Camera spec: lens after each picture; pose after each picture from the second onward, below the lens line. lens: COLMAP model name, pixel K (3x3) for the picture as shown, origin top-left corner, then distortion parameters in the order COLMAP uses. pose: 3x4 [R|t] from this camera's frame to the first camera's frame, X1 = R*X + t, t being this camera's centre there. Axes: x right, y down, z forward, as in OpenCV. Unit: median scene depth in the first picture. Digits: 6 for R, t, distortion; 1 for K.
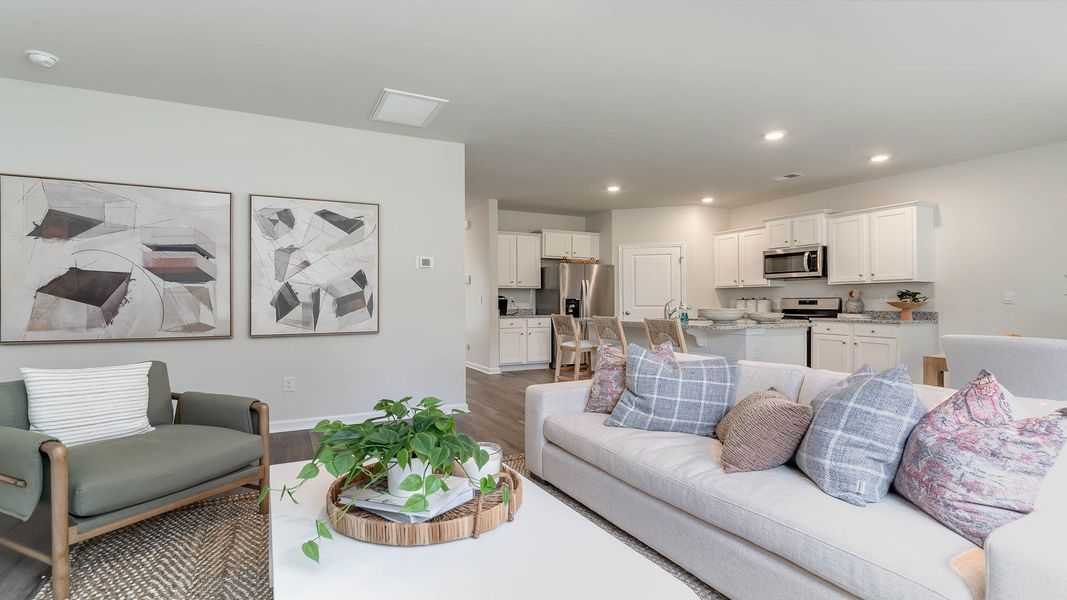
lens RADIAL K [[513.6, 0, 533.5], [0, 513.6, 300.0], [0, 0, 1]] dist [0.001307, 0.000394]
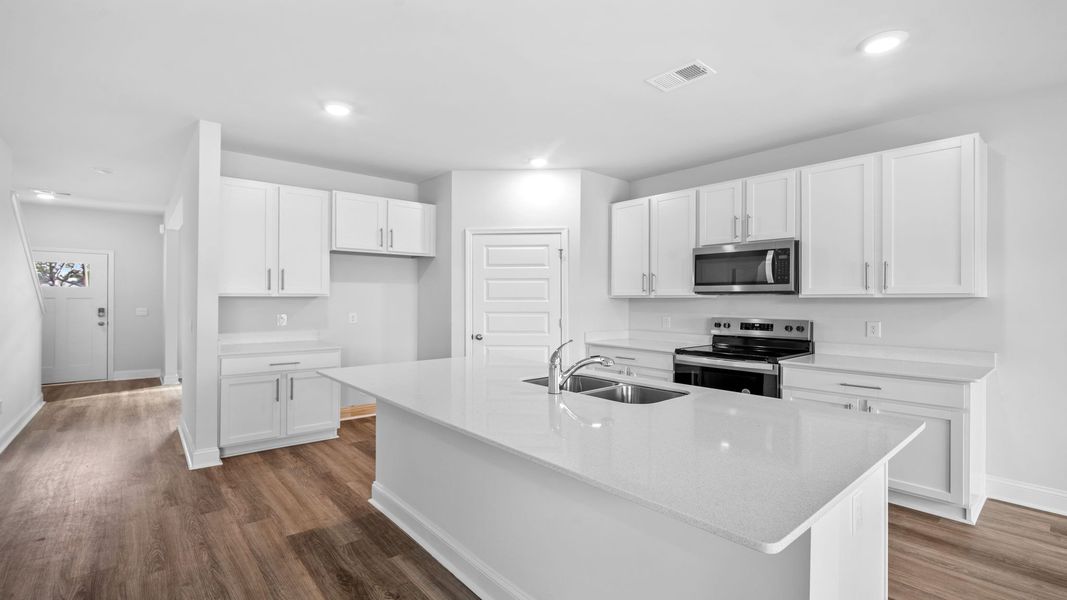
lens RADIAL K [[513.6, 0, 533.5], [0, 513.6, 300.0], [0, 0, 1]] dist [0.001307, 0.000394]
pose [[0.961334, 0.007448, 0.275284, 0.099350], [-0.005607, 0.999956, -0.007476, -0.029413], [-0.275328, 0.005644, 0.961334, 0.493285]]
